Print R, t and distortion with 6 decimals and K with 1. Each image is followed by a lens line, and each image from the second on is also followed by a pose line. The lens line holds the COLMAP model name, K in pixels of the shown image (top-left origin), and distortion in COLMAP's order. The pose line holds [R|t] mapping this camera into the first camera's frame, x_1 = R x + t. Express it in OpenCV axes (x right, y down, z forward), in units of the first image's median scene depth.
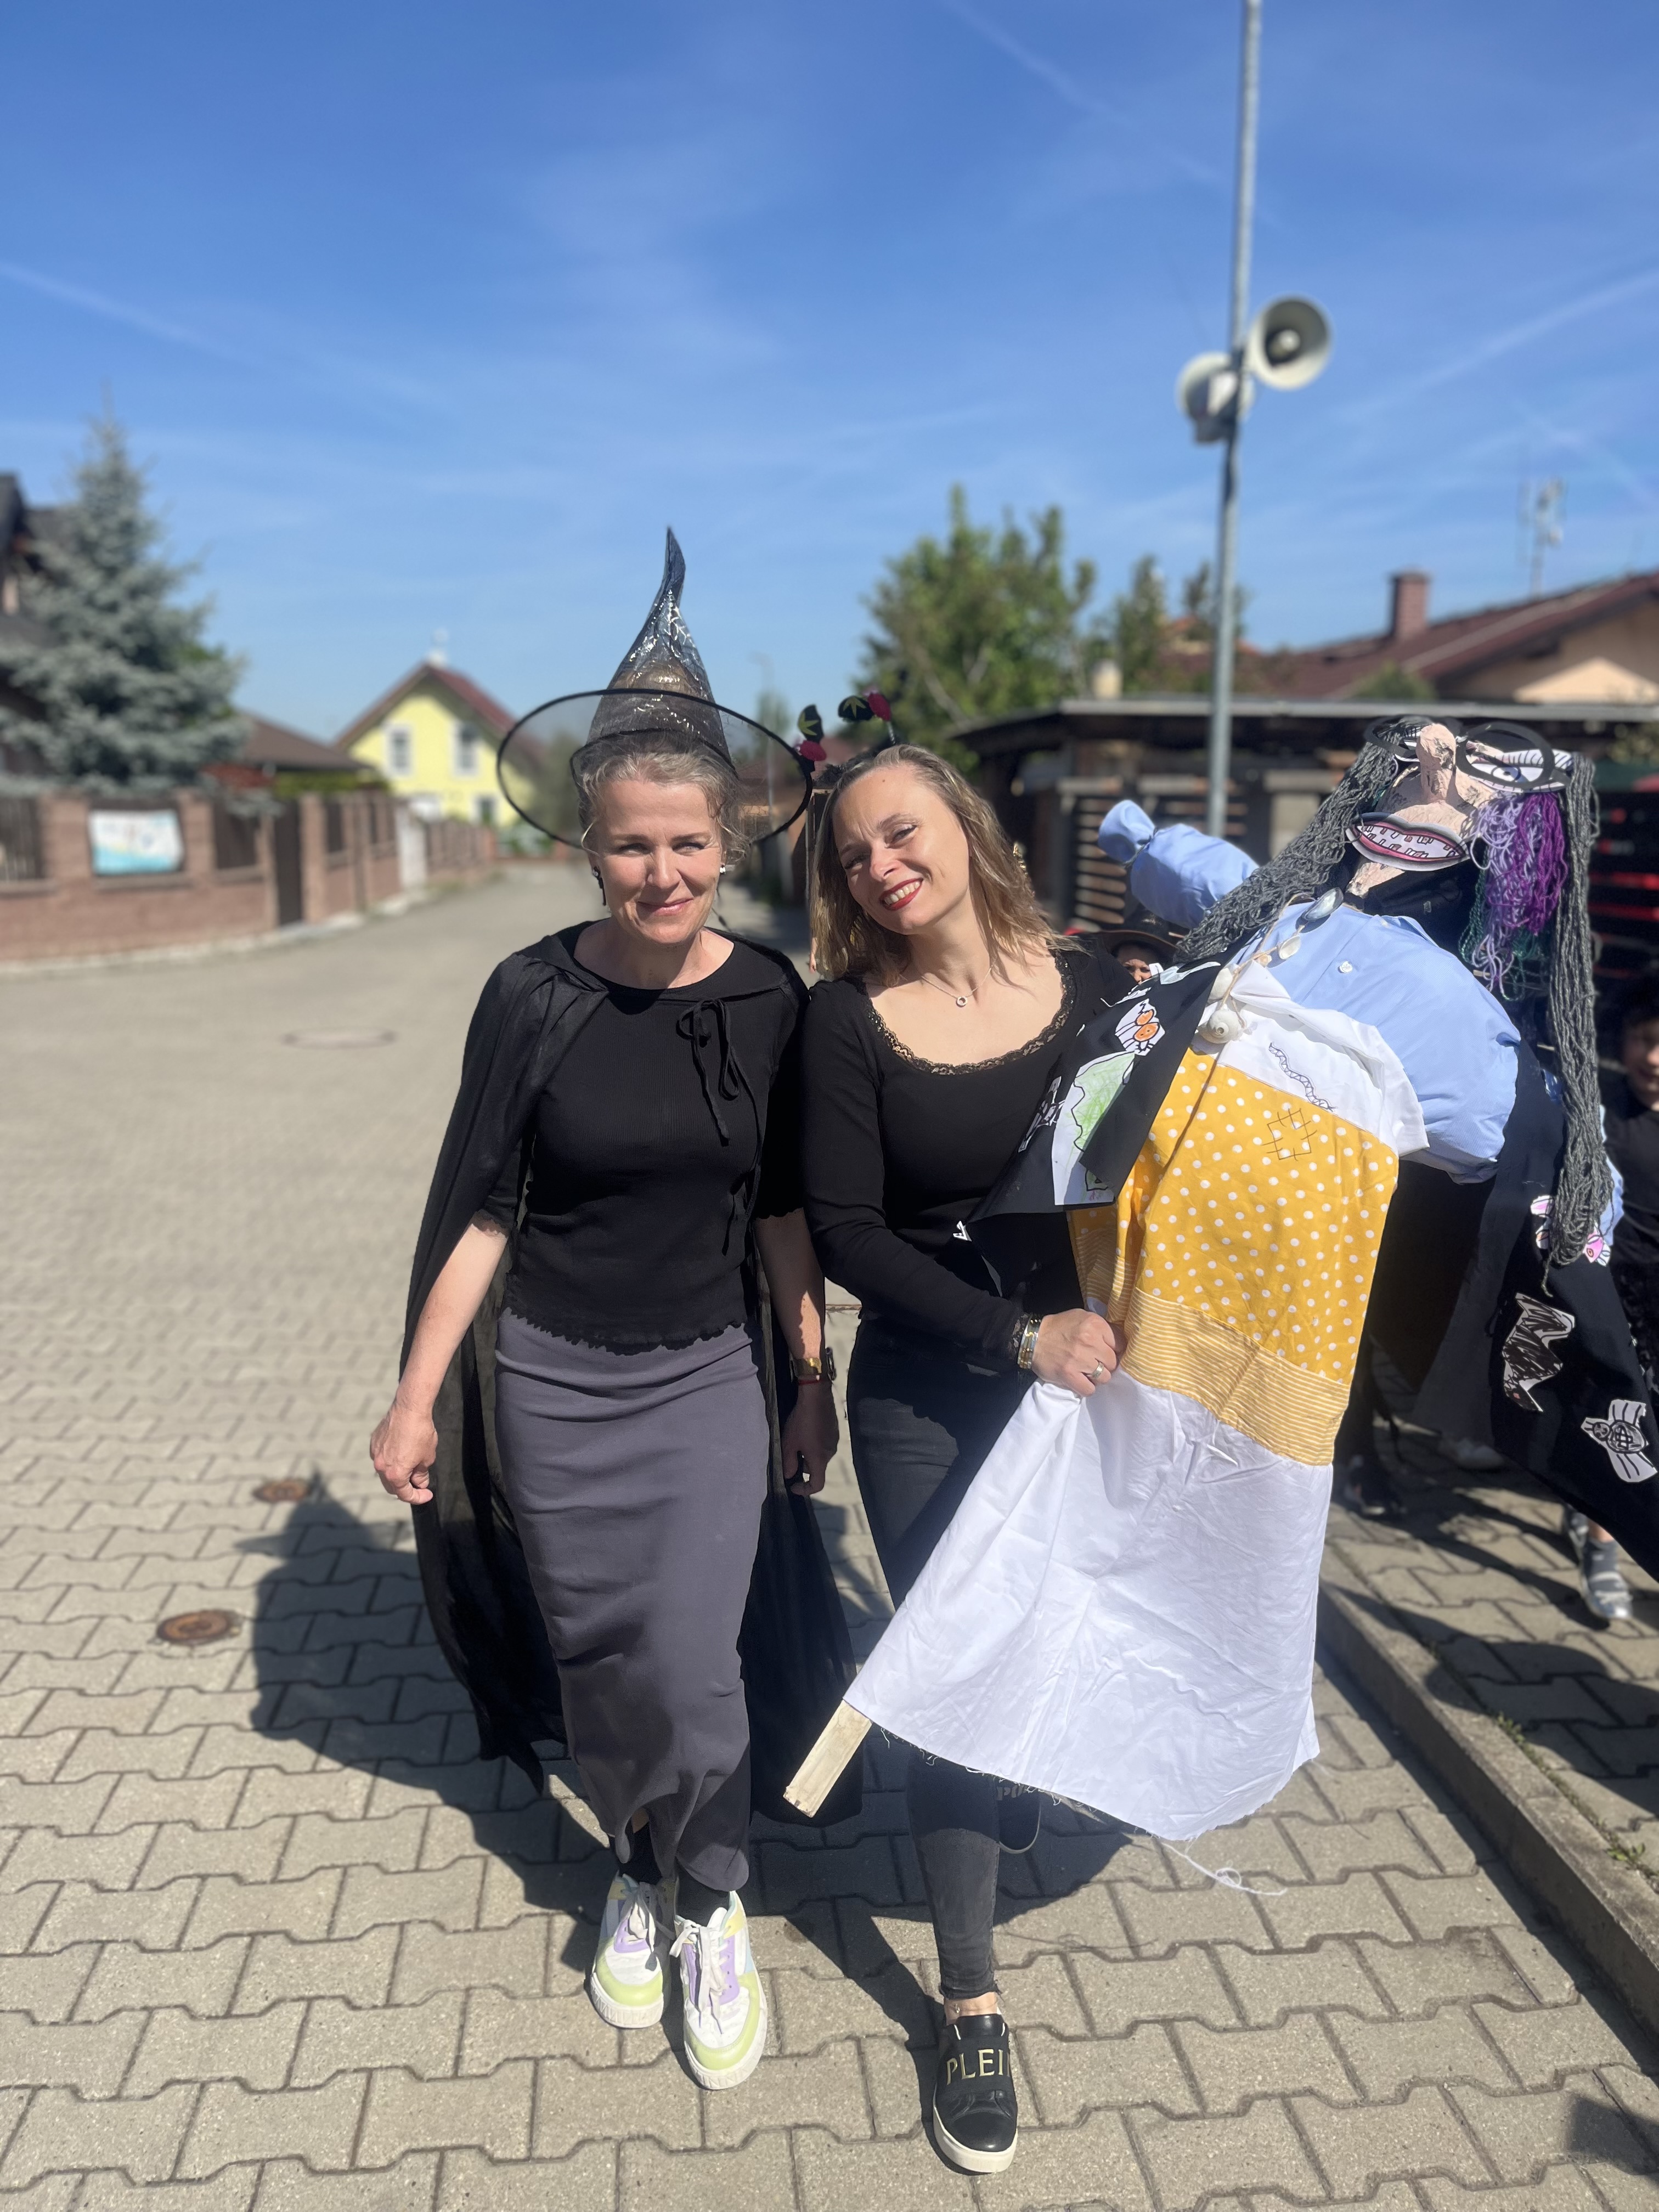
lens RADIAL K [[1661.9, 0, 828.7], [0, 1661.9, 1127.6], [0, 0, 1]] dist [0.015314, -0.001573]
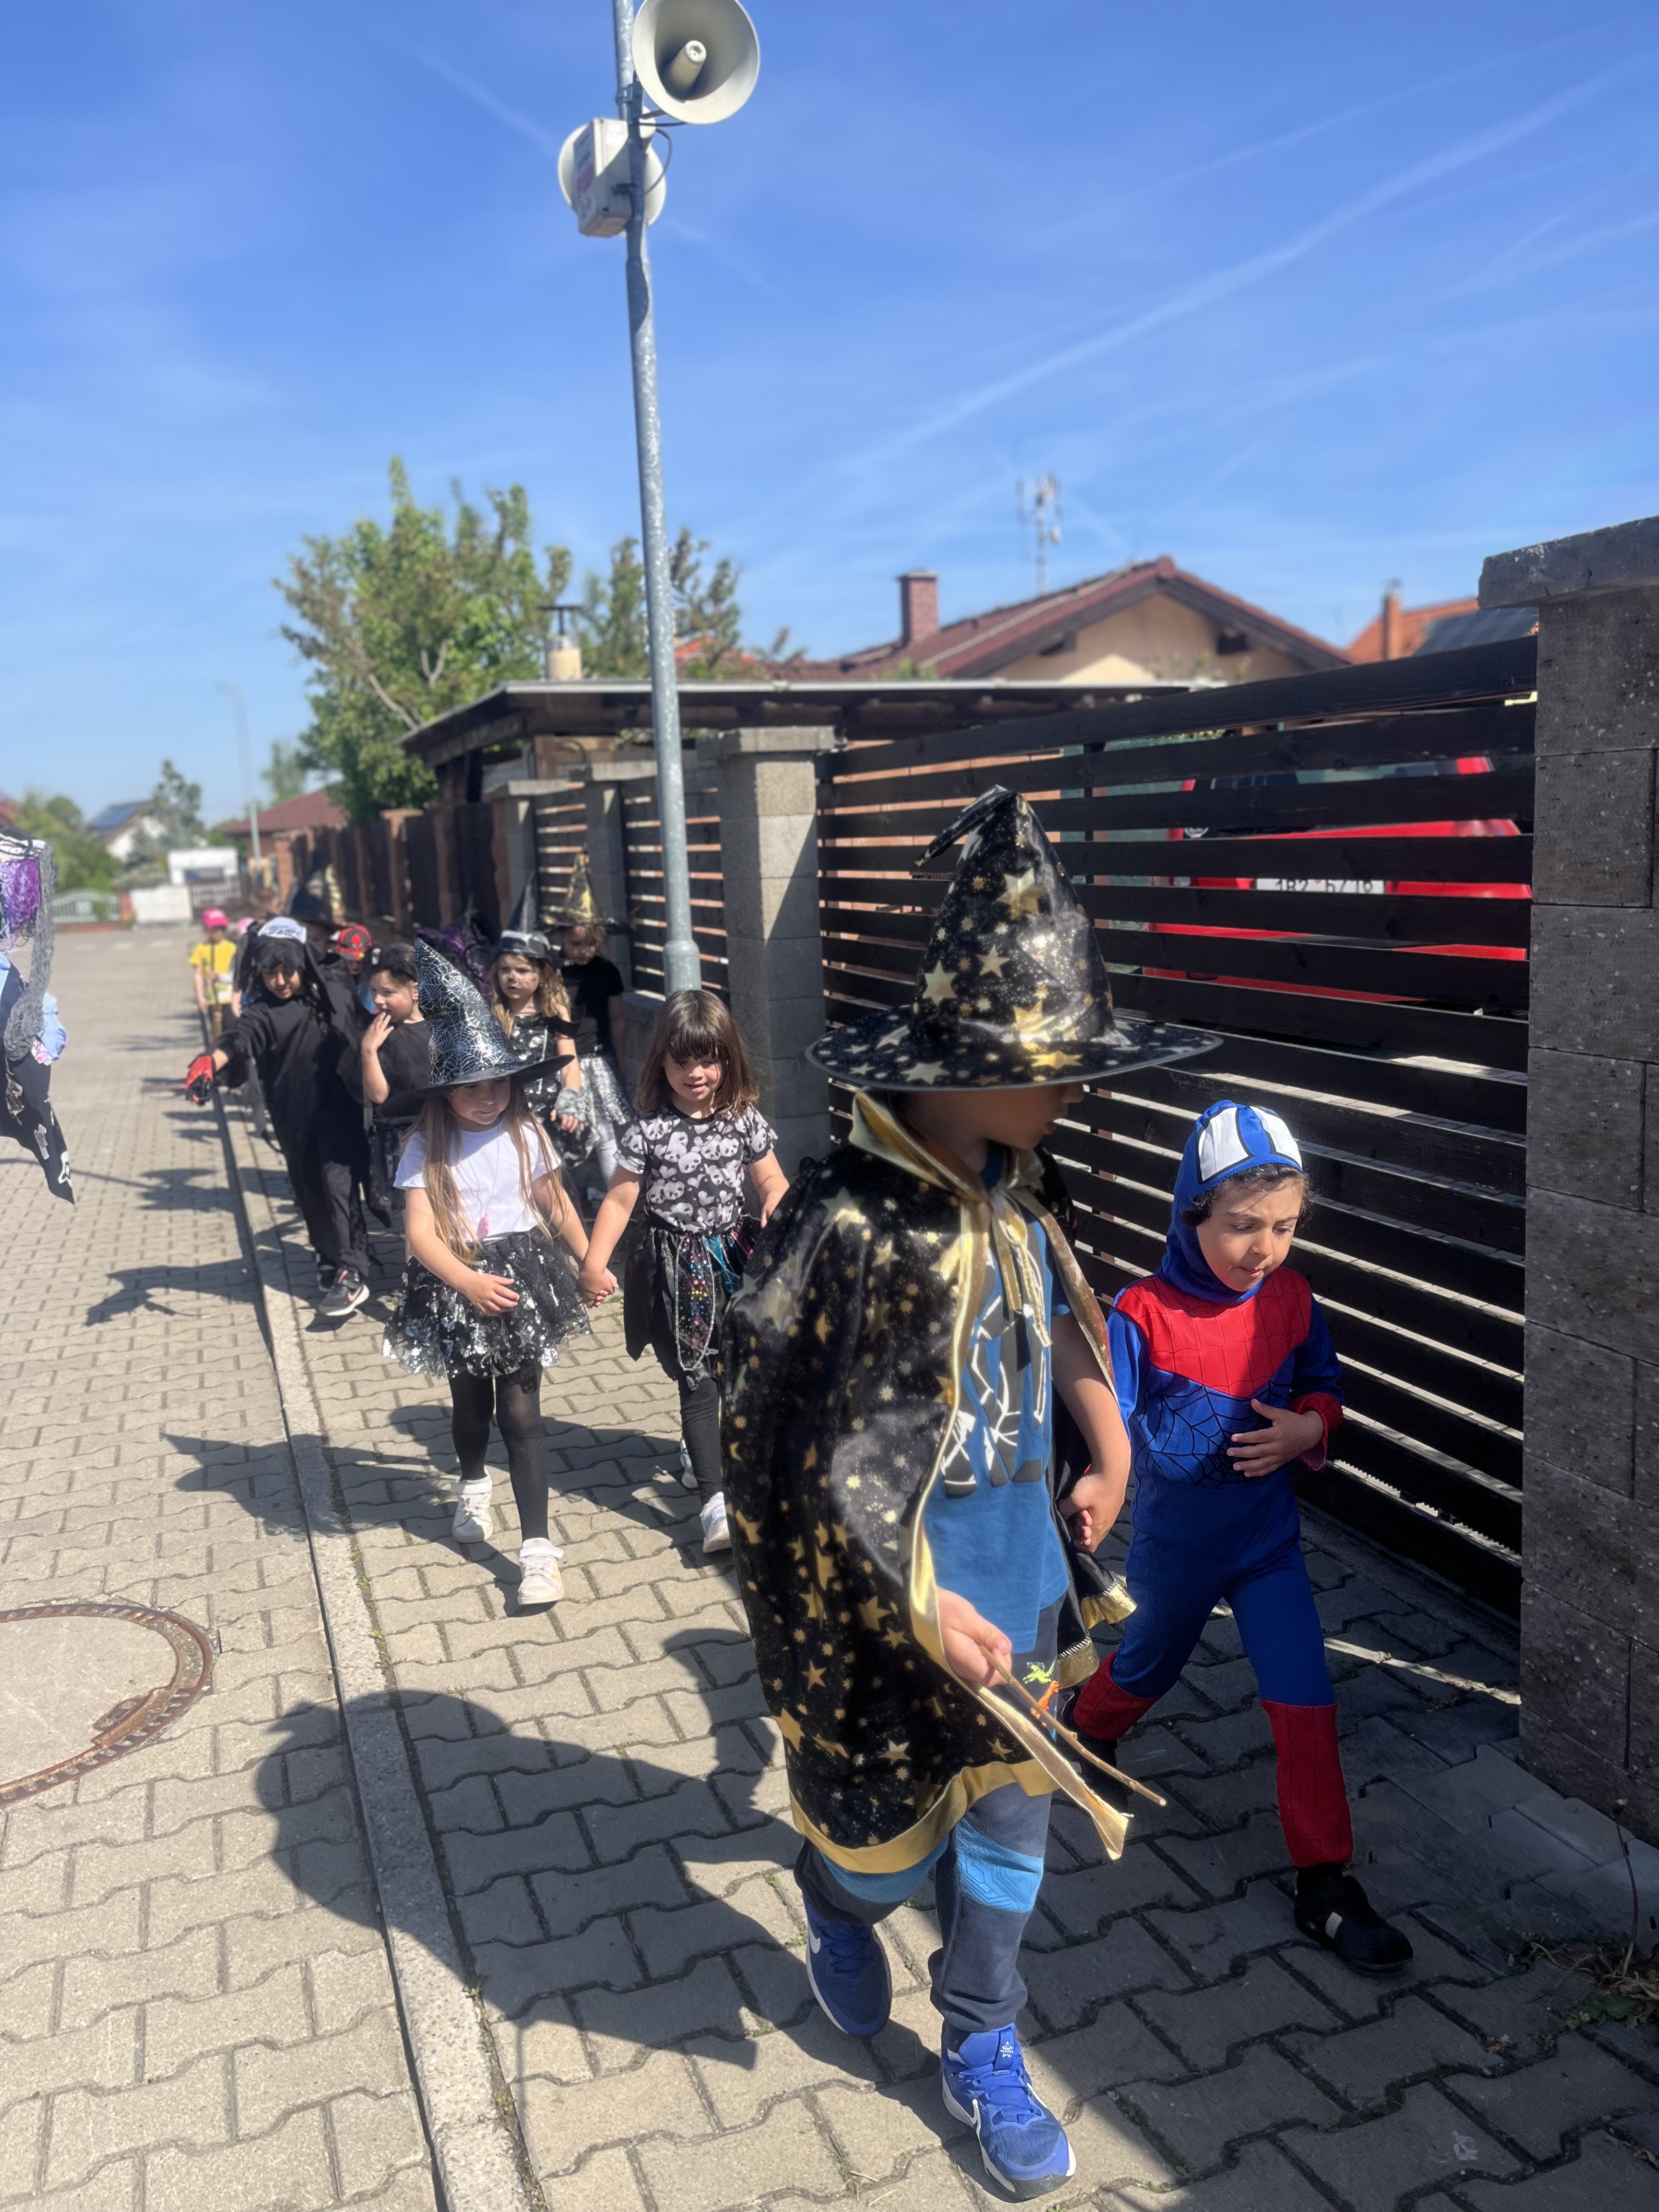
lens RADIAL K [[1661.9, 0, 830.5], [0, 1661.9, 1099.5], [0, 0, 1]] dist [0.015314, -0.001573]
pose [[0.964101, -0.088747, 0.250267, 0.048902], [0.099205, 0.994631, -0.029462, -0.015803], [-0.246309, 0.053232, 0.967728, 0.145050]]
